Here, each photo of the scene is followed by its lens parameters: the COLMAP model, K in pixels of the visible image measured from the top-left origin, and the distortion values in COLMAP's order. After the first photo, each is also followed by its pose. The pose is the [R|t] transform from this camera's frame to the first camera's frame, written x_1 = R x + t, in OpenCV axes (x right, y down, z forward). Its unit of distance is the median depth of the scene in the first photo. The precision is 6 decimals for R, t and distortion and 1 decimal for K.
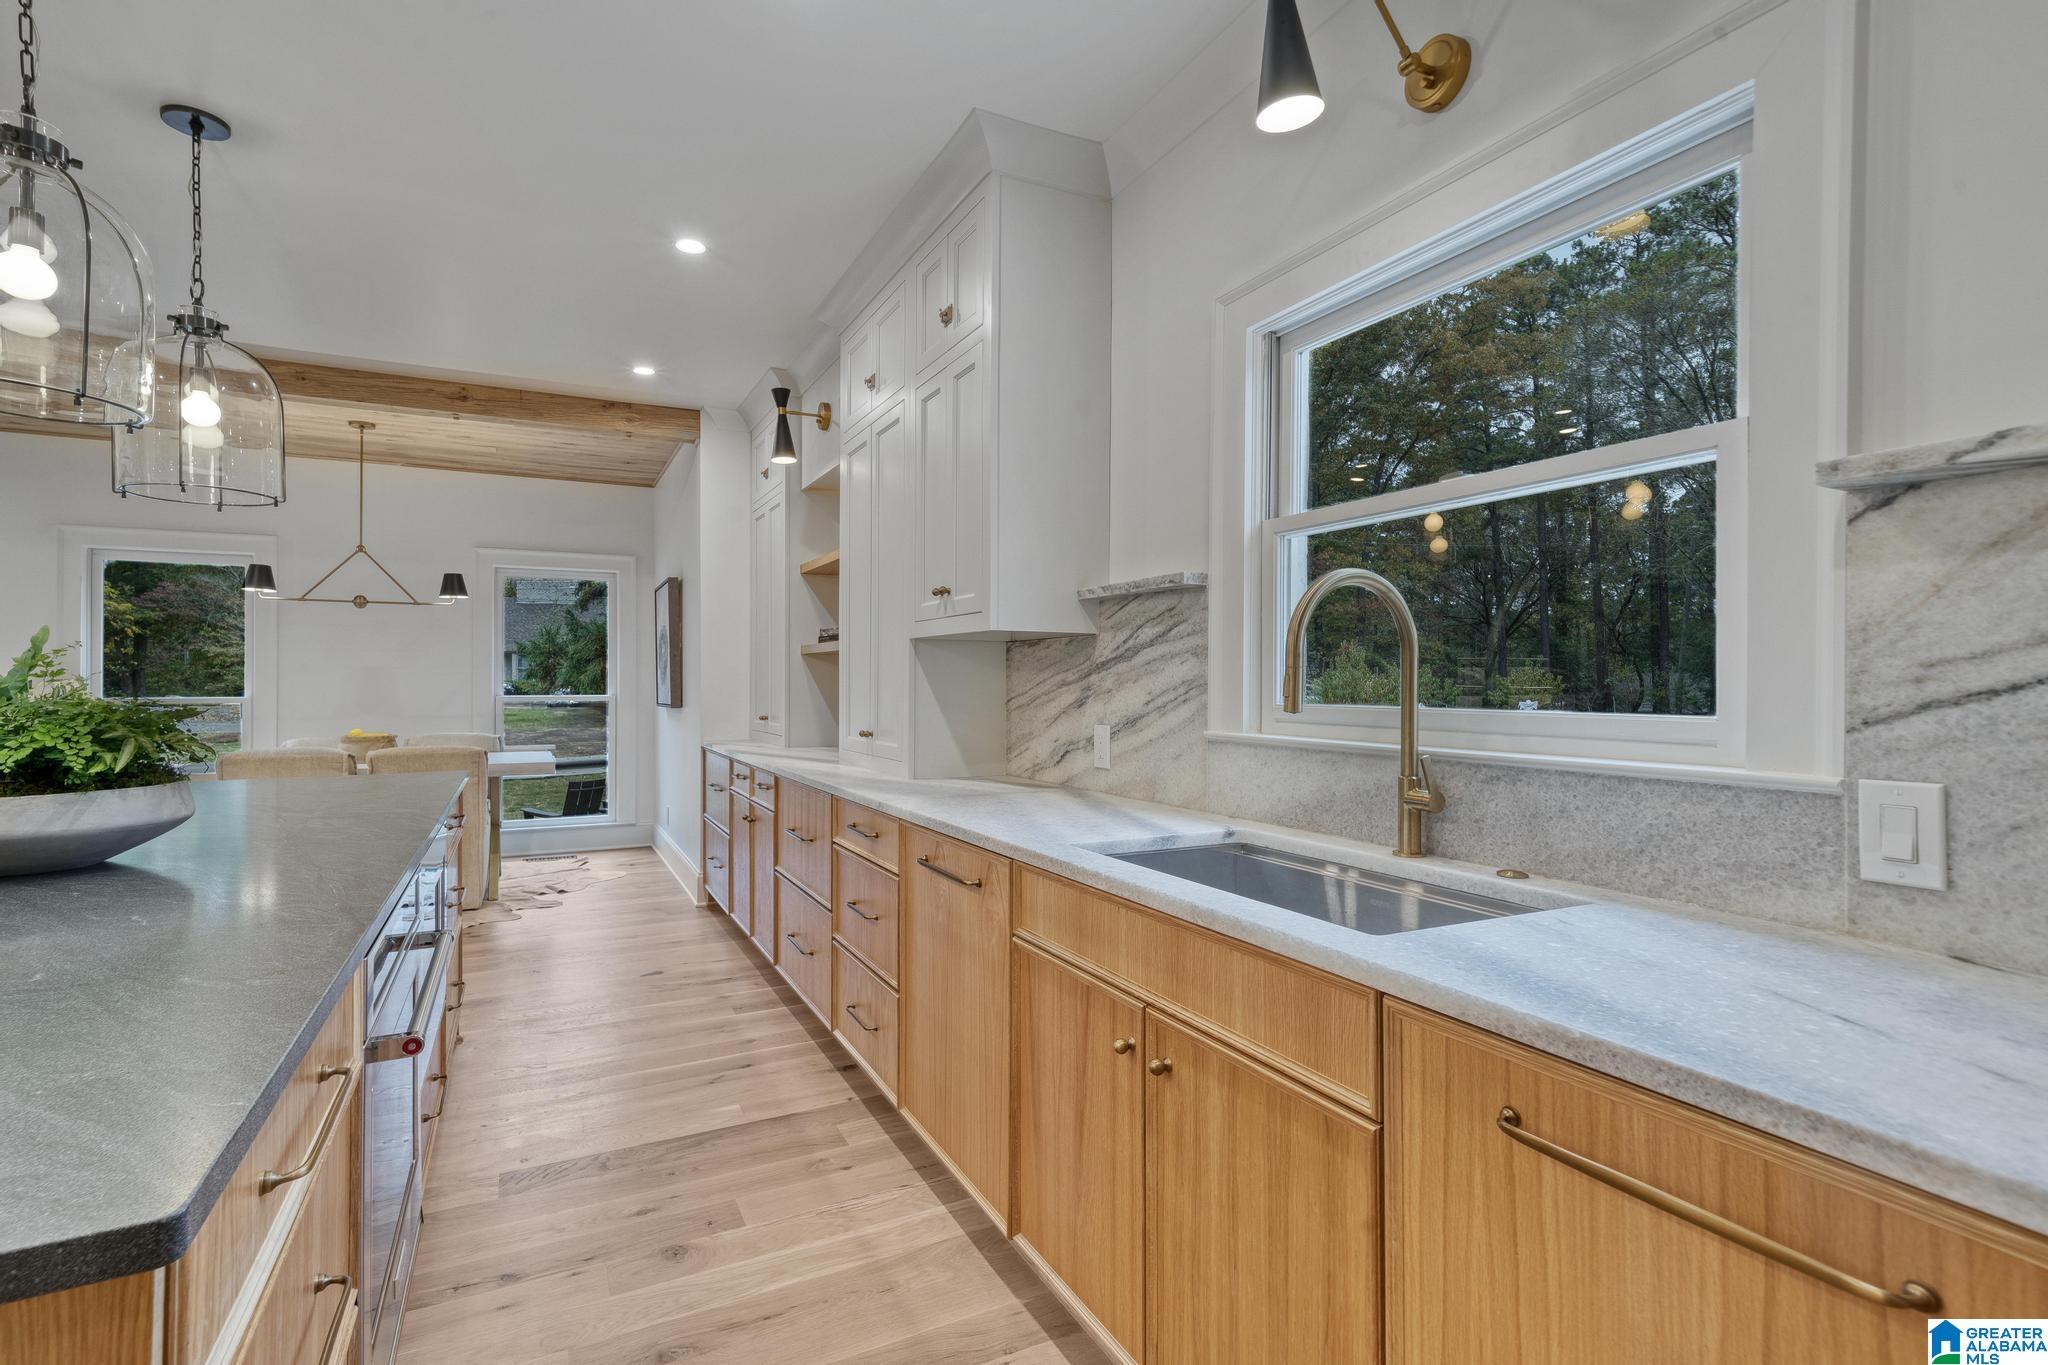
lens RADIAL K [[926.9, 0, 1015.3], [0, 926.9, 682.5], [0, 0, 1]] dist [0.009493, 0.001491]
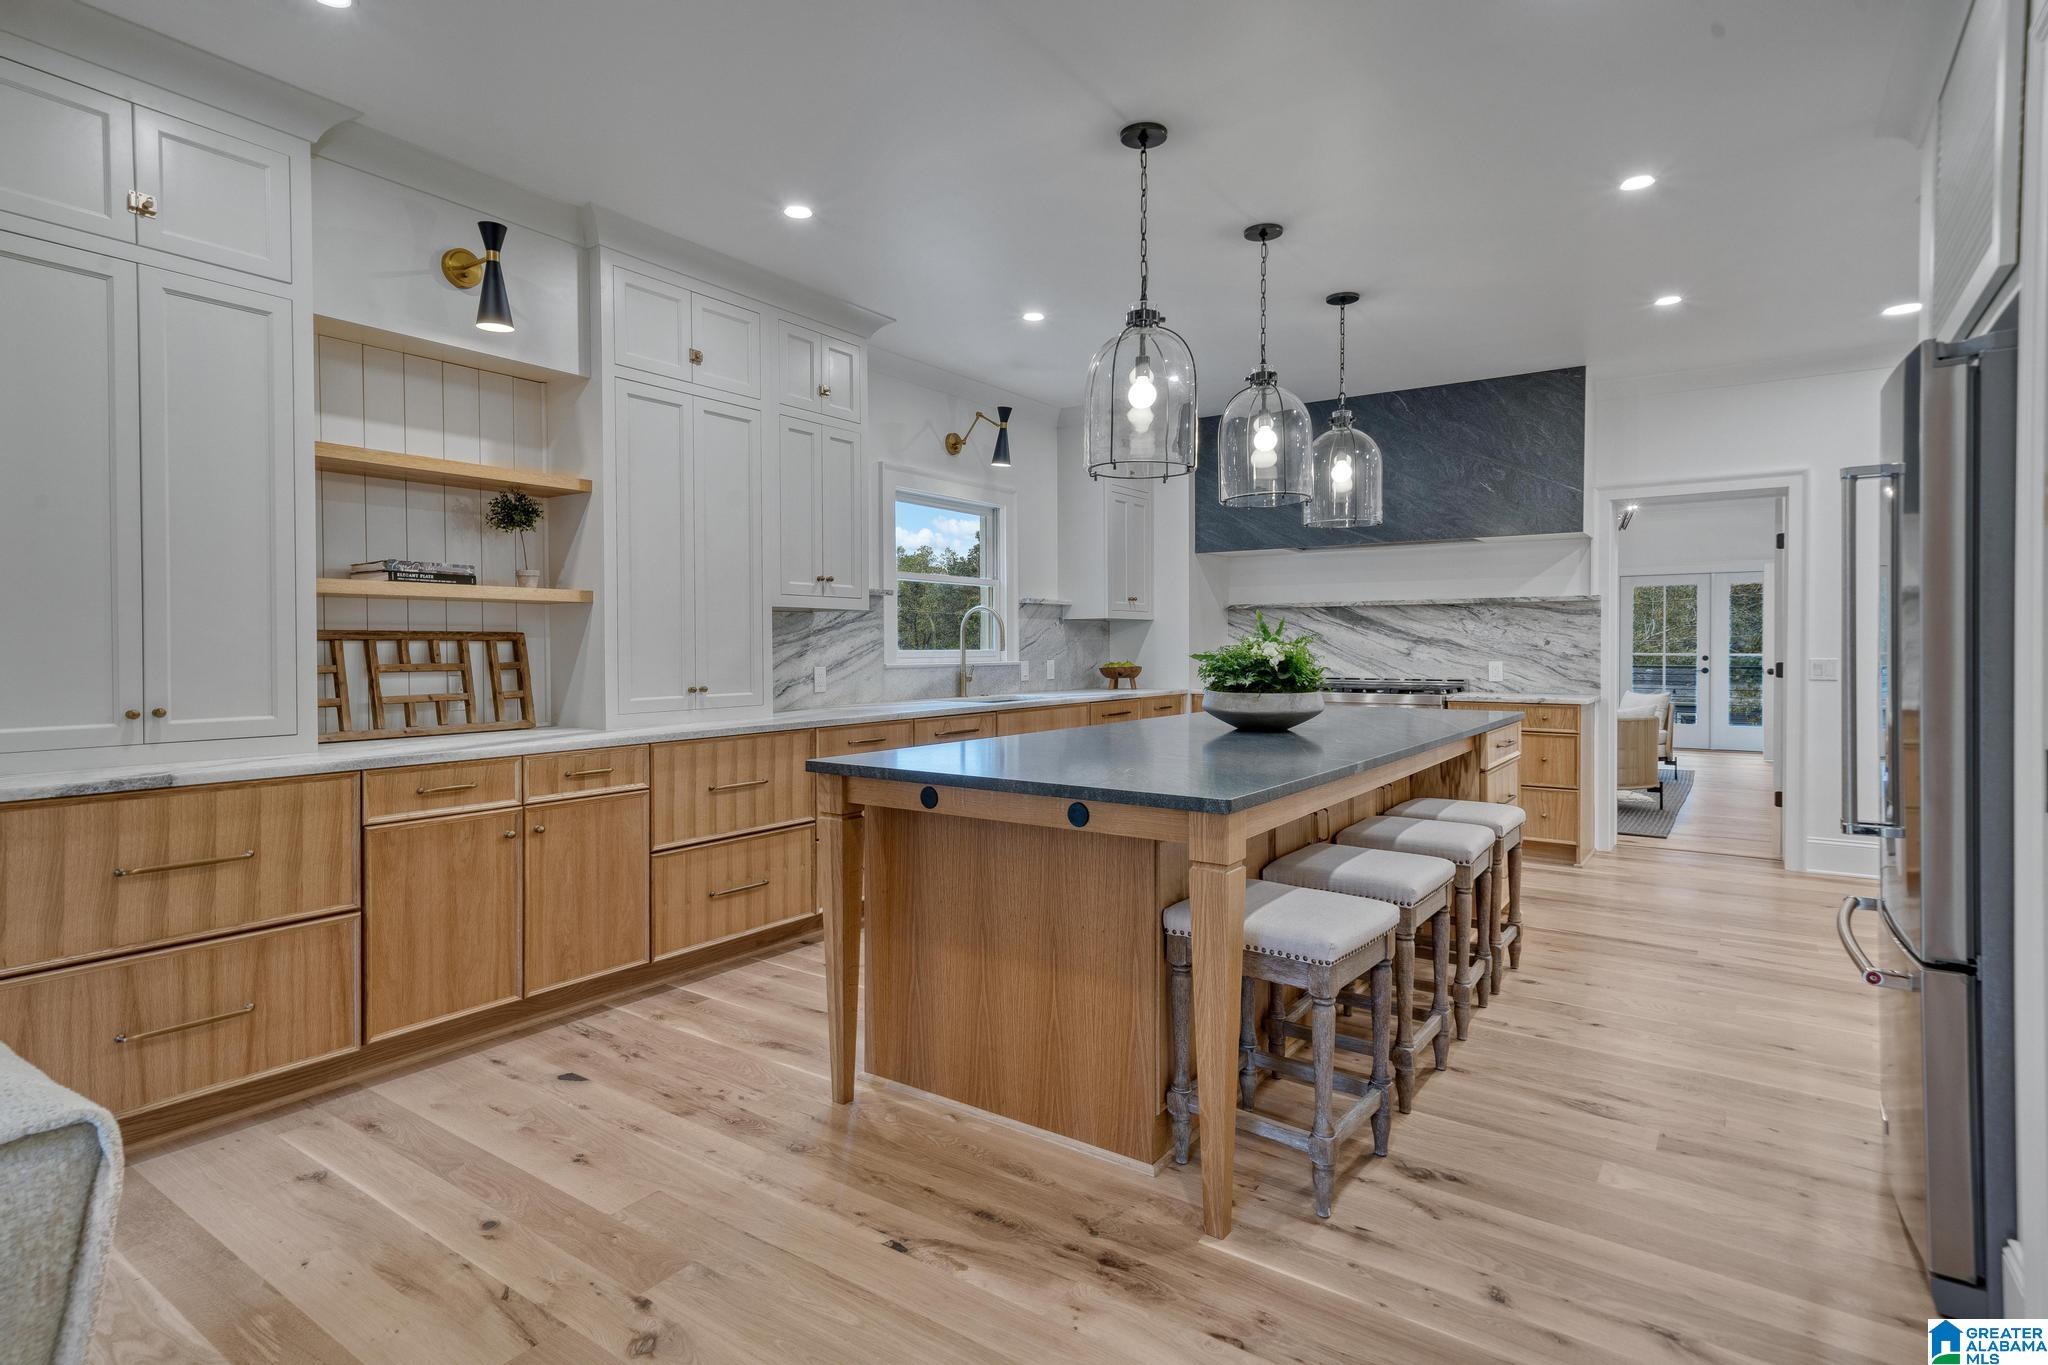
lens RADIAL K [[1051.9, 0, 1015.5], [0, 1051.9, 670.1], [0, 0, 1]] dist [0.007120, 0.000558]
pose [[-0.464739, -0.021769, 0.885180, -1.849709], [0.001358, 0.999679, 0.025297, 0.004314], [-0.885447, 0.012959, -0.464560, 1.646458]]
